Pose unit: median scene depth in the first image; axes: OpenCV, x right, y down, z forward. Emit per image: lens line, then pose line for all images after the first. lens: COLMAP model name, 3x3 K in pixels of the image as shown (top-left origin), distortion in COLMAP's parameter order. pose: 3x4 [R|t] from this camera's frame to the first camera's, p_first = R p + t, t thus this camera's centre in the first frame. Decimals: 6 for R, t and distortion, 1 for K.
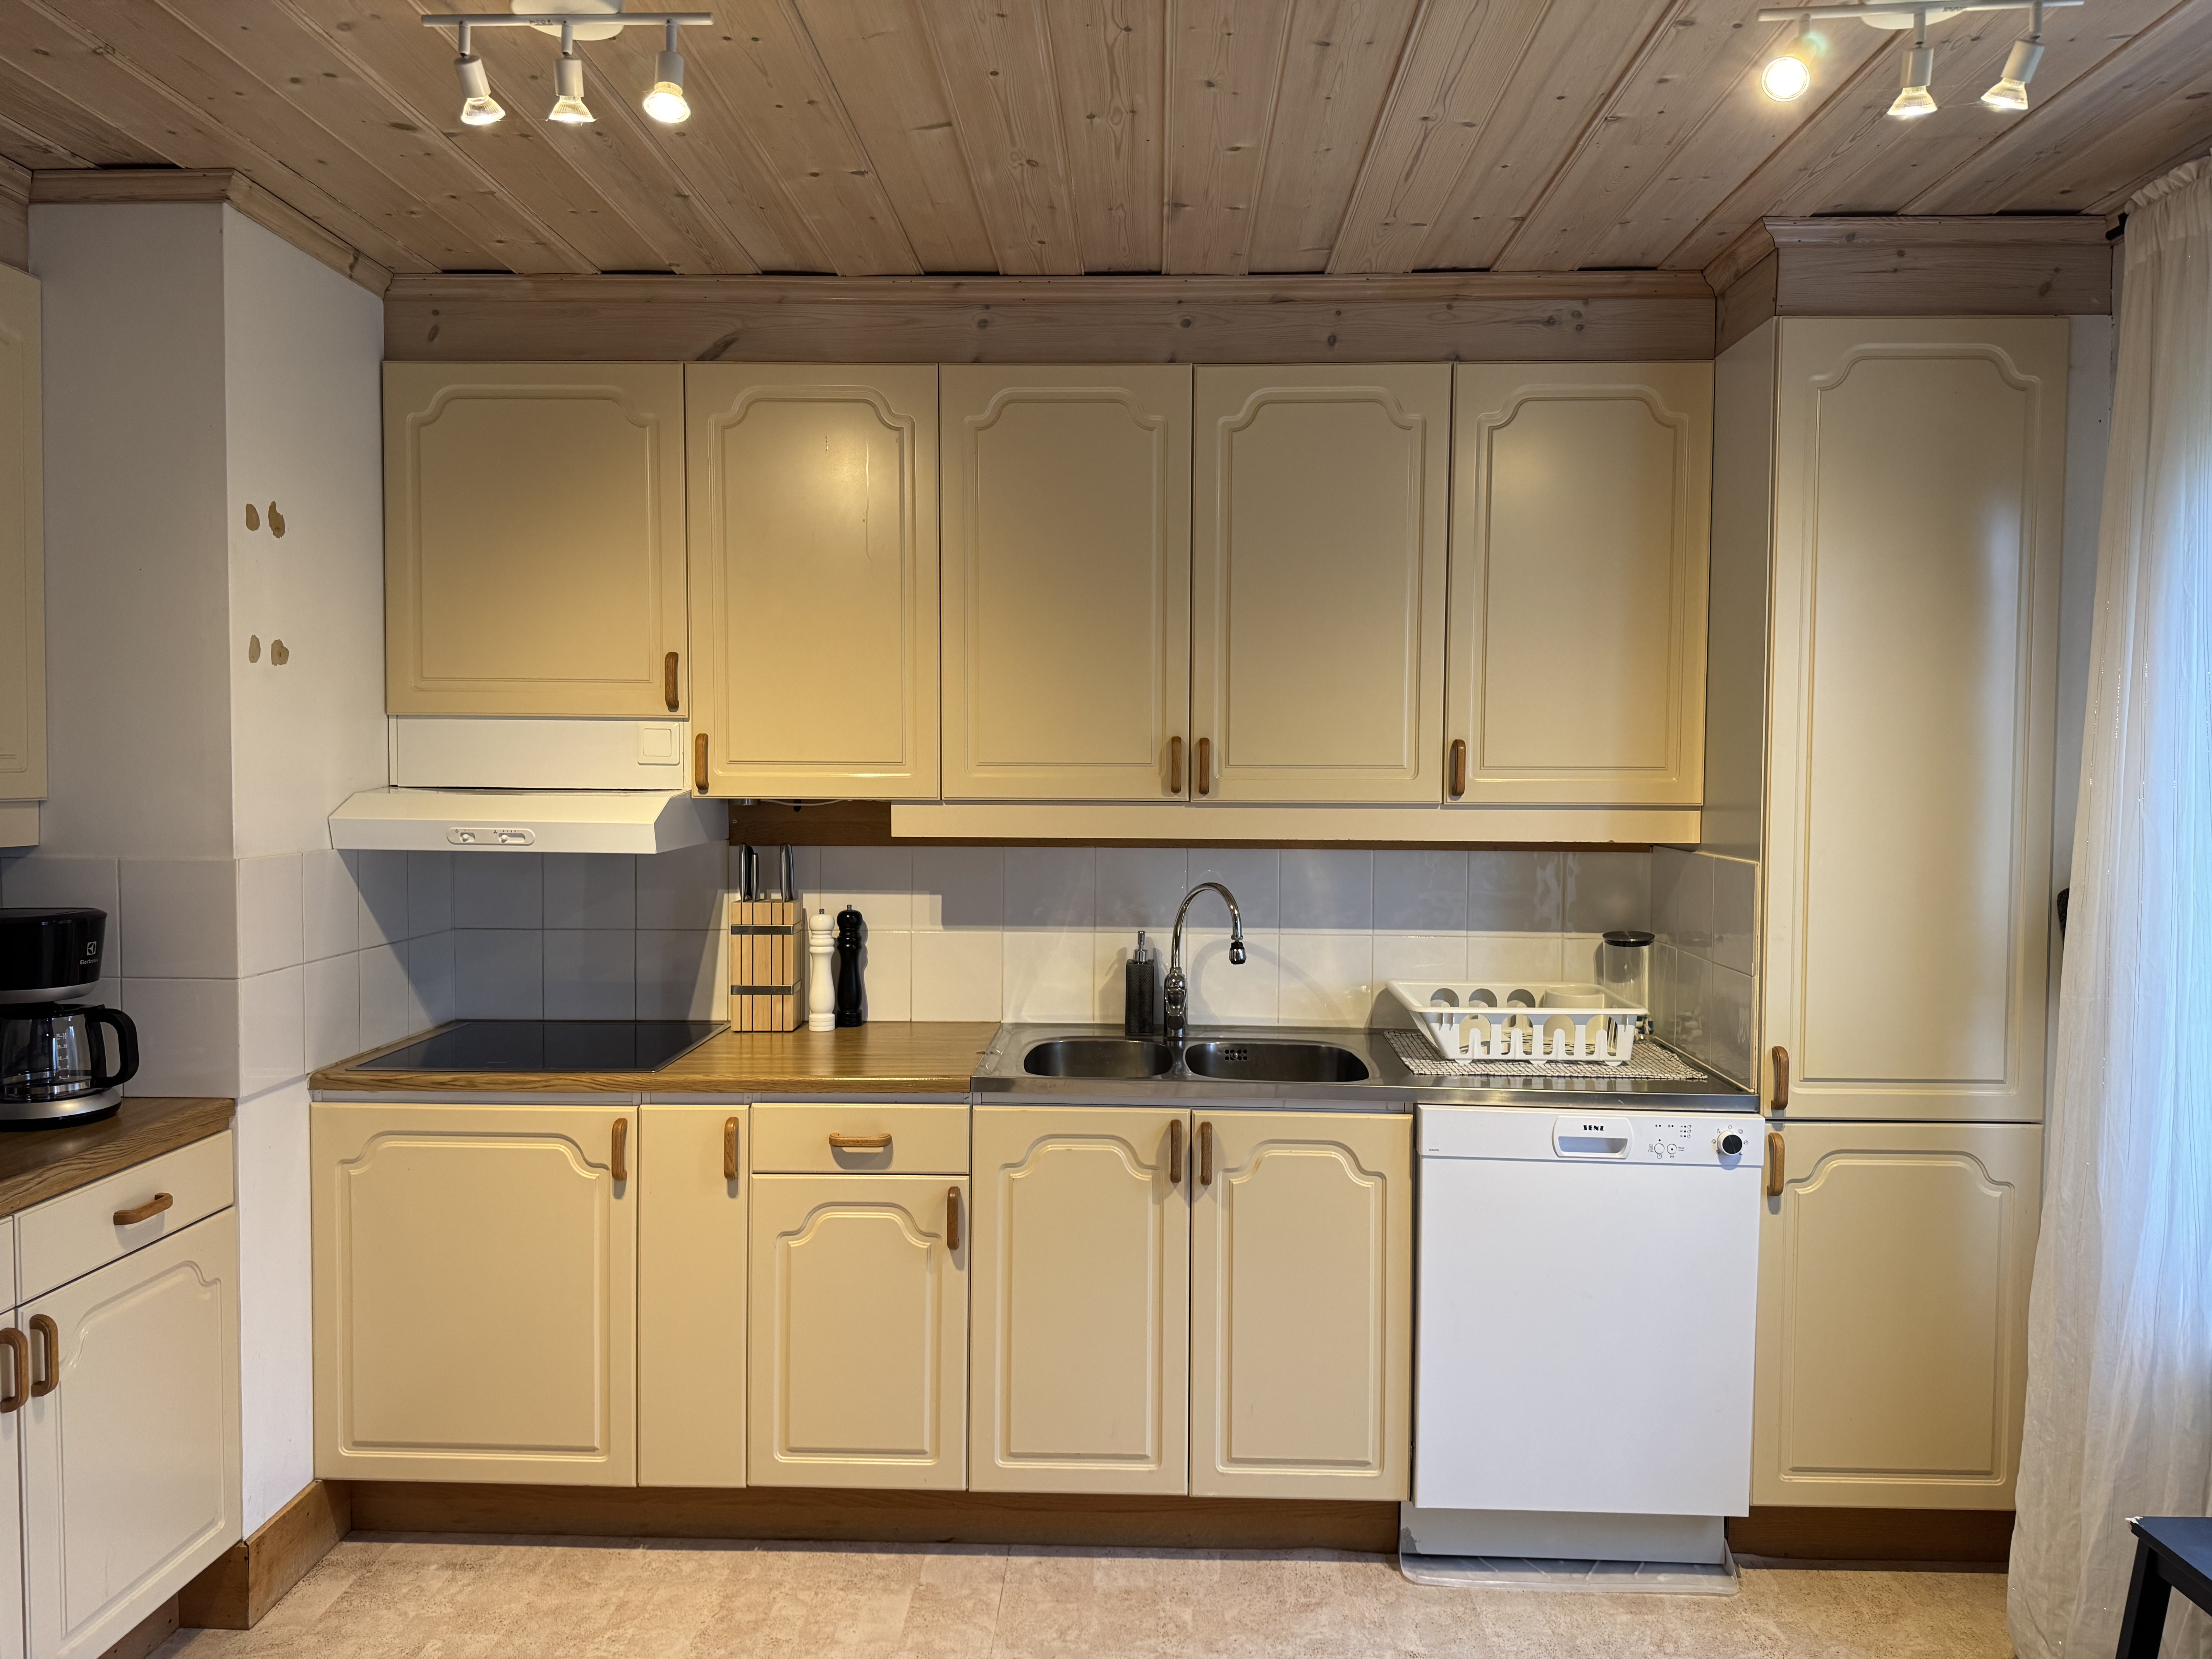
lens RADIAL K [[1541.9, 0, 1132.6], [0, 1541.9, 823.2], [0, 0, 1]] dist [0.084822, -0.123201]
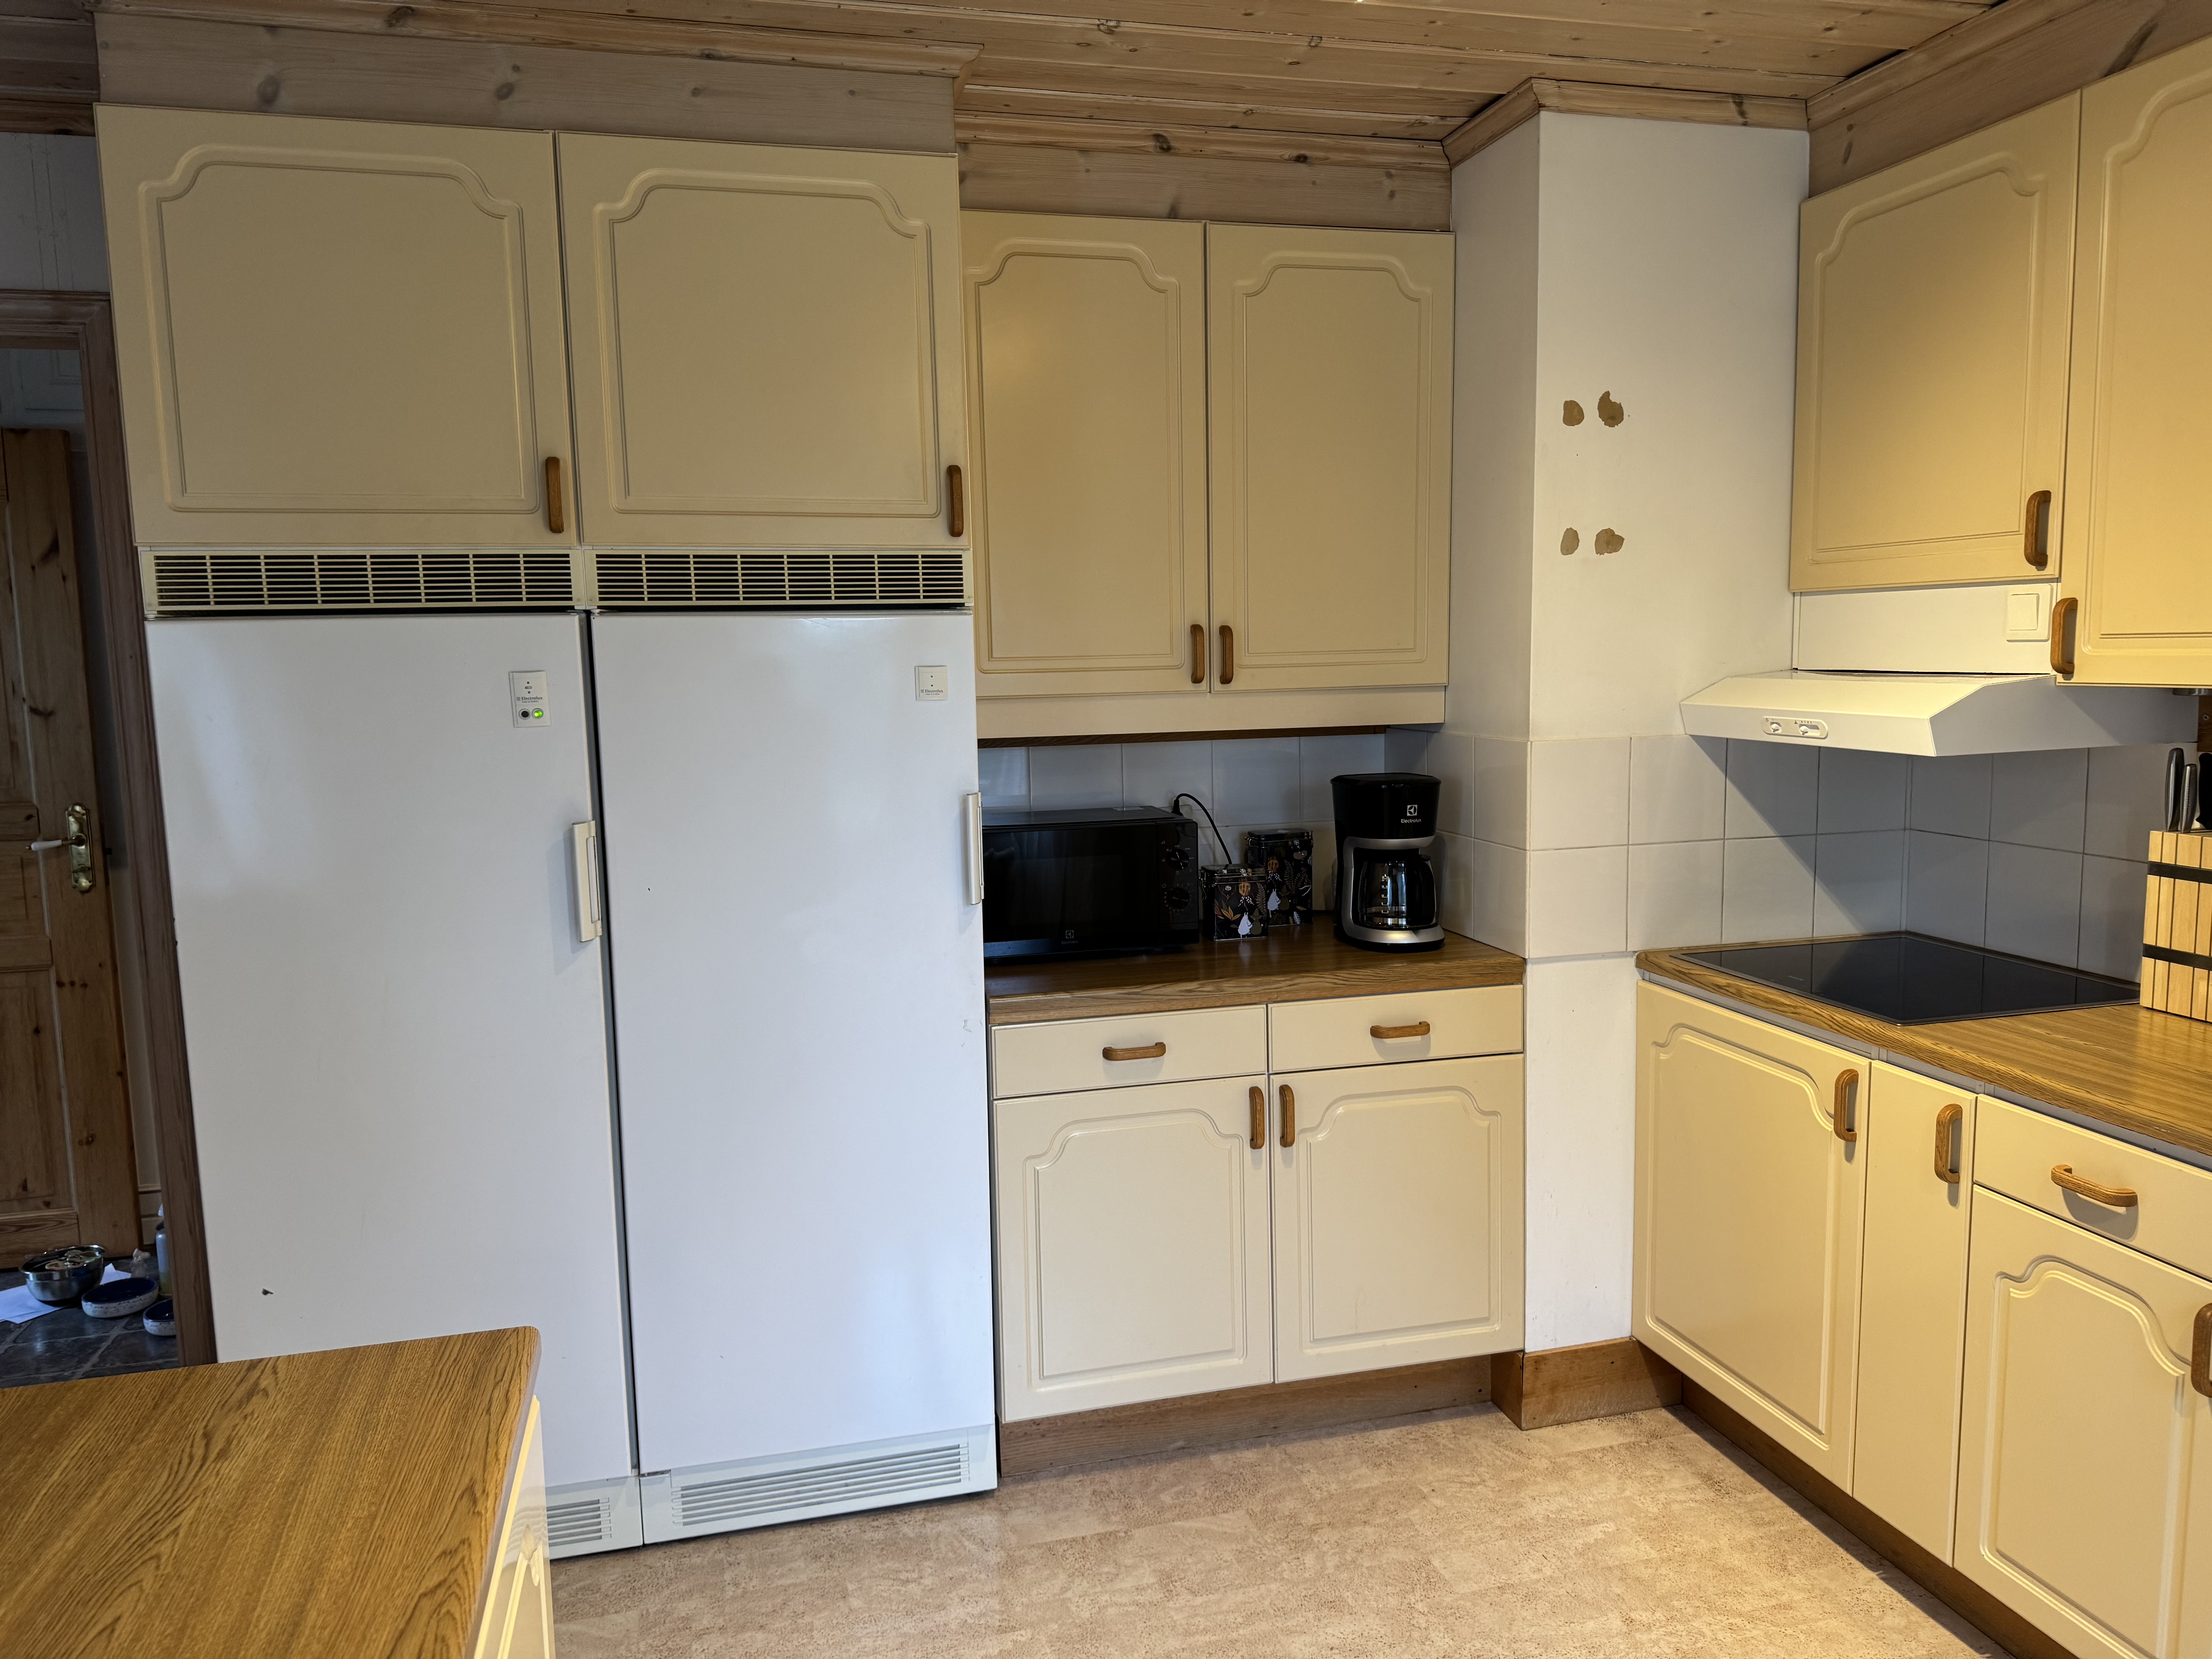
lens RADIAL K [[1547.5, 0, 1078.7], [0, 1547.5, 837.7], [0, 0, 1]] dist [0.046289, -0.056574]
pose [[0.263598, 0.103506, -0.959064, 0.356380], [-0.013628, 0.994527, 0.103588, -0.015835], [0.964536, -0.014236, 0.263566, 0.380000]]
